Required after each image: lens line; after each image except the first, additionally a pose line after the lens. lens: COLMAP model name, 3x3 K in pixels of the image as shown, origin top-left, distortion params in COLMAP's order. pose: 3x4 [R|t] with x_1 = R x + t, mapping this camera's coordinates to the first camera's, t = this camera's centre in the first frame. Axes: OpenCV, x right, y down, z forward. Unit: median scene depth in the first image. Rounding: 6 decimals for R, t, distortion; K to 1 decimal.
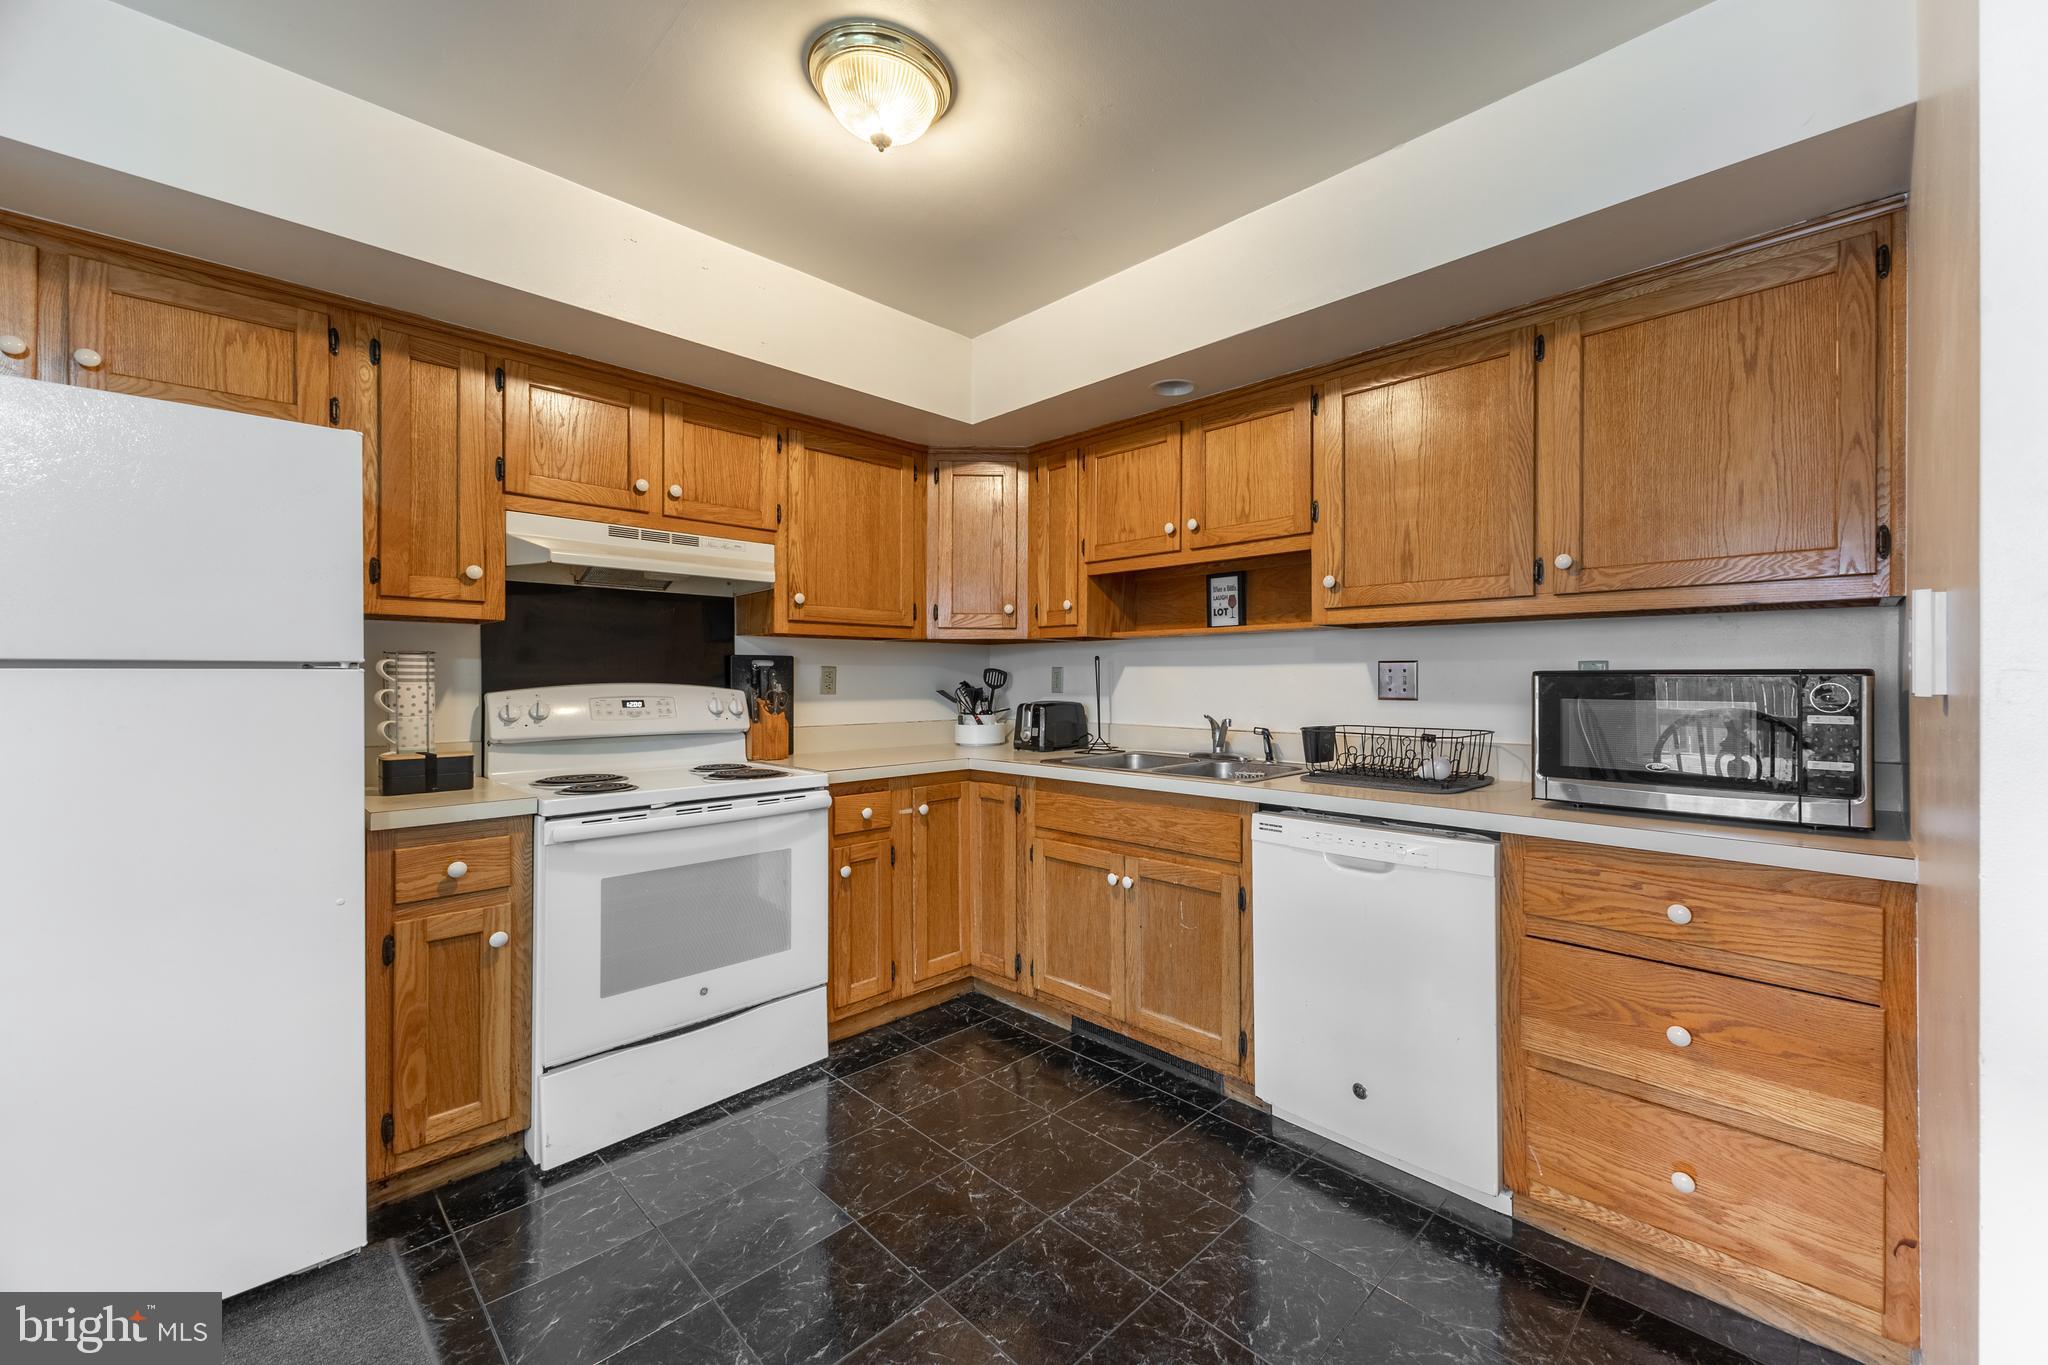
lens RADIAL K [[831.6, 0, 1026.6], [0, 831.6, 677.1], [0, 0, 1]] dist [0.000688, 0.000476]
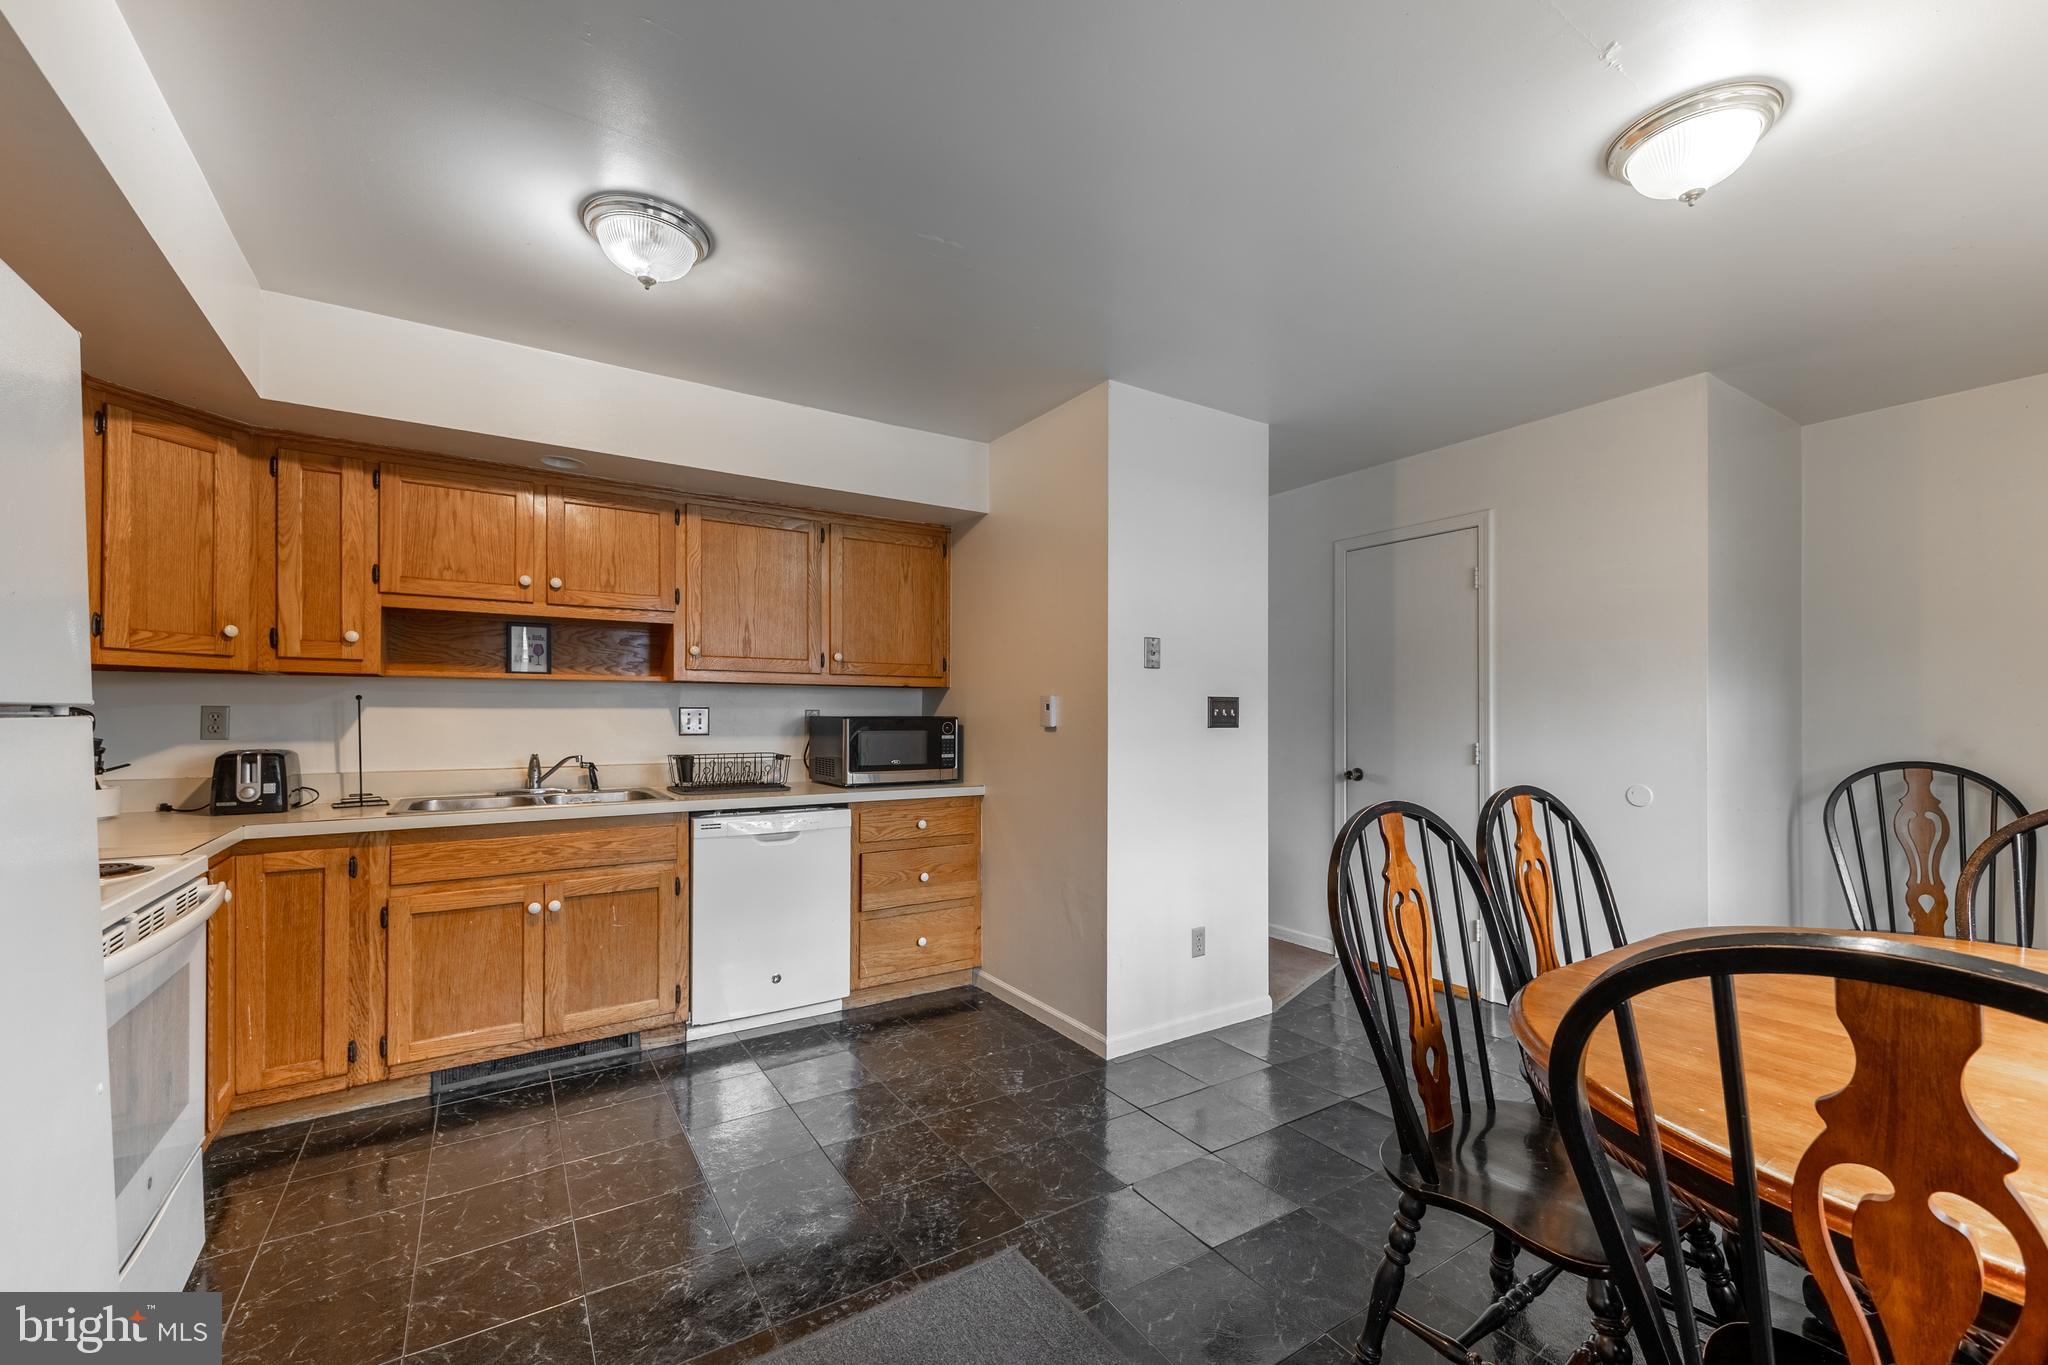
lens RADIAL K [[831.6, 0, 1045.6], [0, 831.6, 716.3], [0, 0, 1]] dist [0.000688, 0.000476]
pose [[0.183831, -0.001814, 0.982956, -0.774544], [-0.002715, 0.999994, 0.002354, -0.008553], [-0.982954, -0.003101, 0.183825, 0.143683]]
